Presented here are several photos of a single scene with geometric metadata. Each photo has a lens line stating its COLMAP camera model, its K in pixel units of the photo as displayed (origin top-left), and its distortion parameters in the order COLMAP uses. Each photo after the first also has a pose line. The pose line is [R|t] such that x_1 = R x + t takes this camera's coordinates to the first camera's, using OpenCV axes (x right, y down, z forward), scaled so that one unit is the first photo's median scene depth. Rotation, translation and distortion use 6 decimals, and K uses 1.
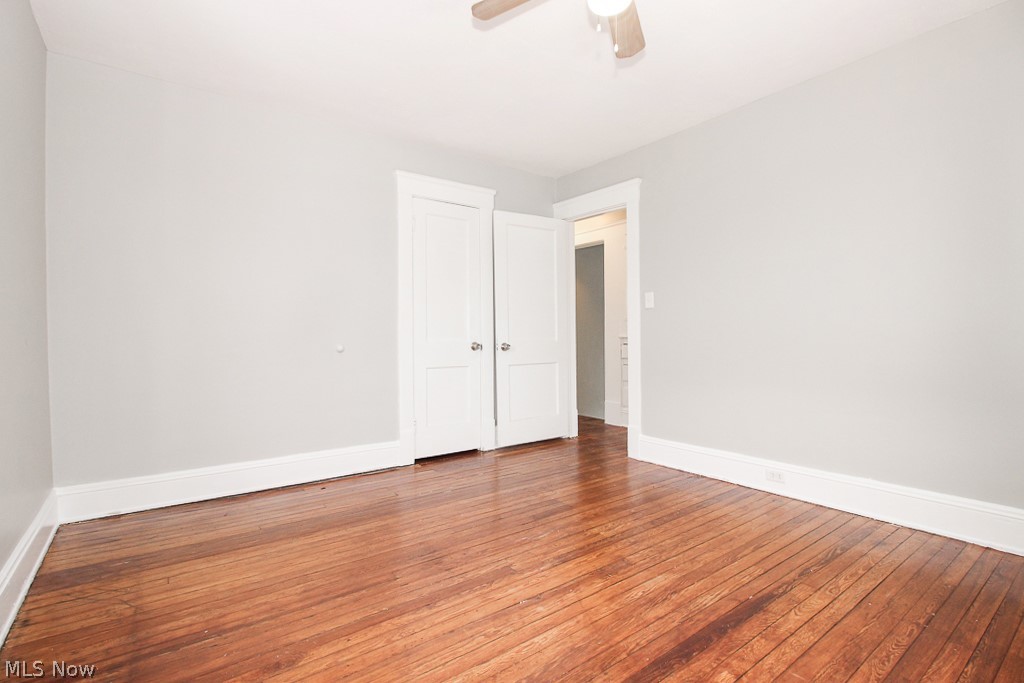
lens RADIAL K [[473.0, 0, 516.5], [0, 473.0, 335.2], [0, 0, 1]] dist [0.005476, -0.005891]
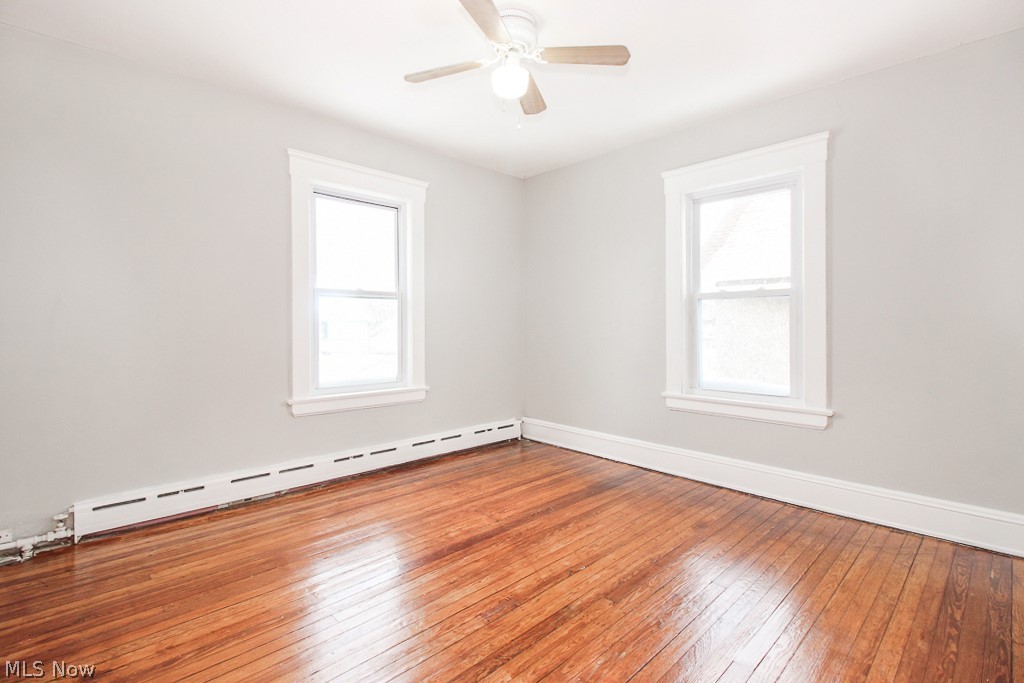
lens RADIAL K [[484.0, 0, 505.5], [0, 484.0, 322.8], [0, 0, 1]] dist [0.002704, -0.000700]
pose [[-0.994244, 0.005186, -0.107015, 0.284192], [0.005074, 0.999986, 0.001320, -0.053683], [0.107021, 0.000769, -0.994256, 1.855024]]
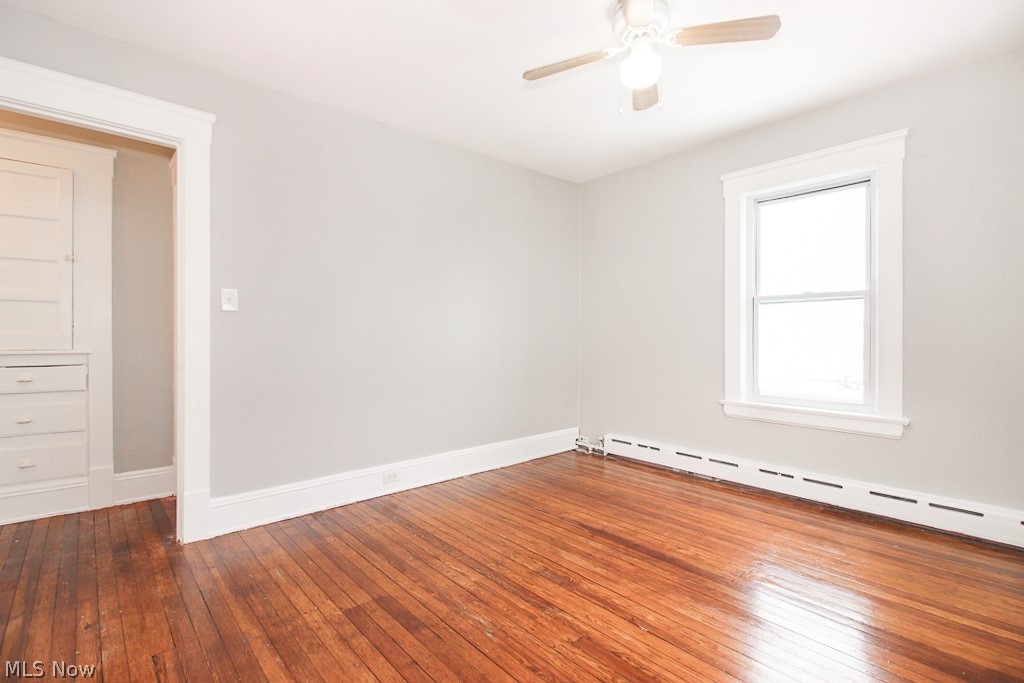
lens RADIAL K [[473.0, 0, 516.5], [0, 473.0, 335.2], [0, 0, 1]] dist [0.005476, -0.005891]
pose [[-0.072480, 0.008079, 0.997337, -0.793047], [0.001080, 0.999967, -0.008021, -0.027131], [-0.997369, 0.000496, -0.072486, 1.120417]]
